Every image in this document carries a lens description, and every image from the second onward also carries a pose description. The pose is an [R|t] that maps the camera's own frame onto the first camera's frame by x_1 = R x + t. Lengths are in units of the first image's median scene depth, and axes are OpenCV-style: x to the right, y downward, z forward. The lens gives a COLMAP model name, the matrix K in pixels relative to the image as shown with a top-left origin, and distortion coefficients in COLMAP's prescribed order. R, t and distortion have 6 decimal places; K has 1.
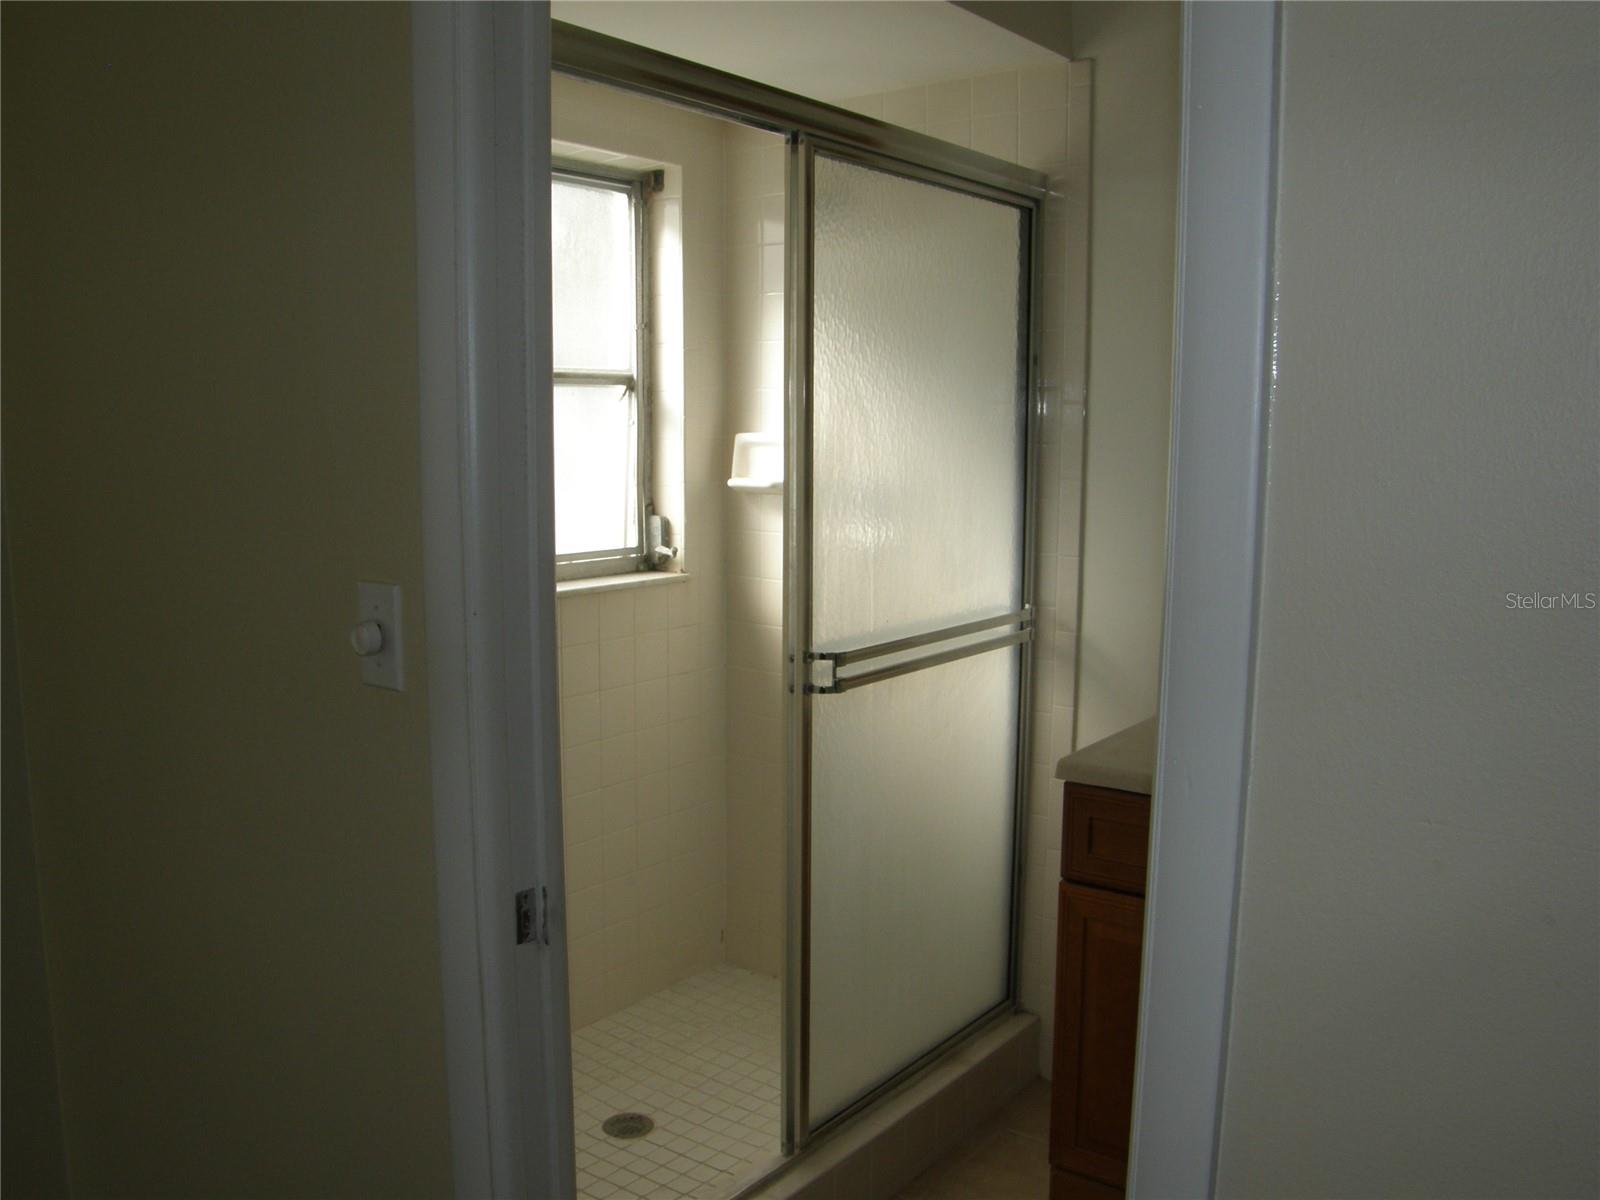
lens RADIAL K [[1353.4, 0, 800.0], [0, 1353.4, 600.0], [0, 0, 1]] dist [-0.000356, 0.003073]
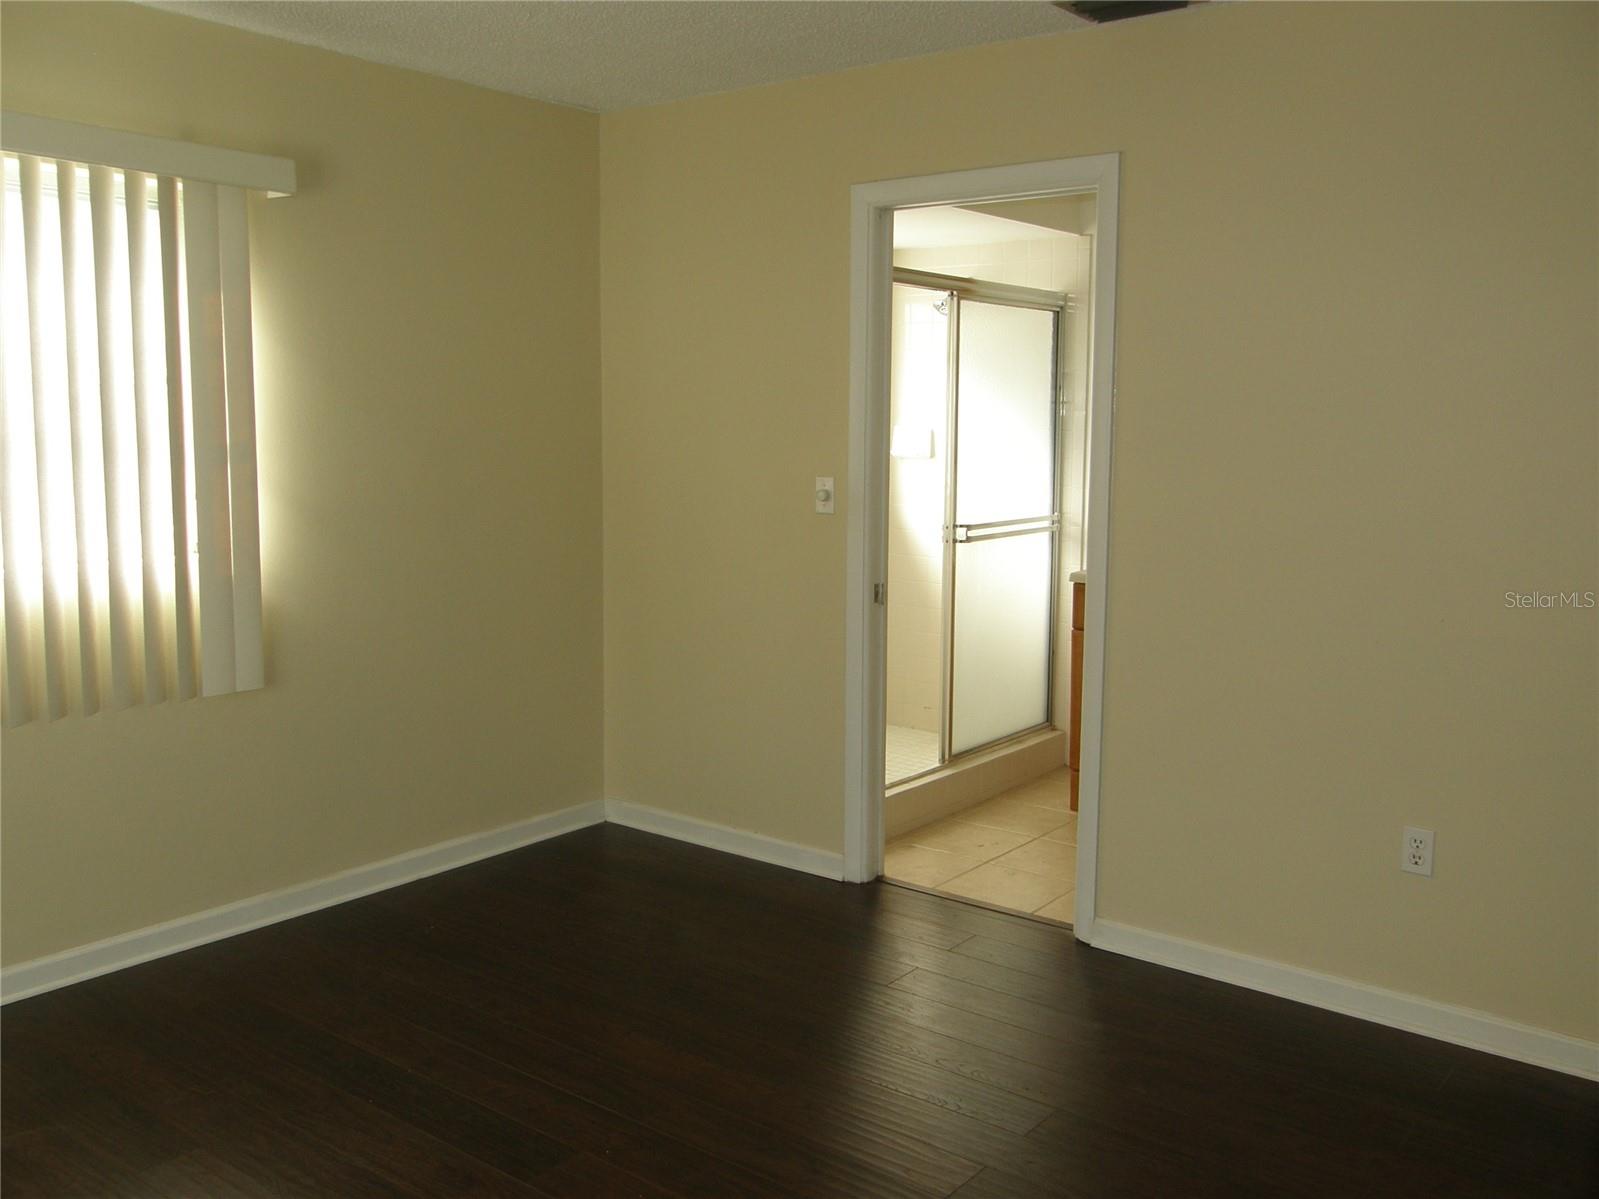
lens RADIAL K [[1421.3, 0, 764.5], [0, 1421.3, 599.7], [0, 0, 1]] dist [0.266438, -0.553878]
pose [[0.999399, -0.003707, -0.034462, -0.203895], [0.003239, 0.999902, -0.013604, 0.174636], [0.034509, 0.013484, 0.999313, -1.217378]]
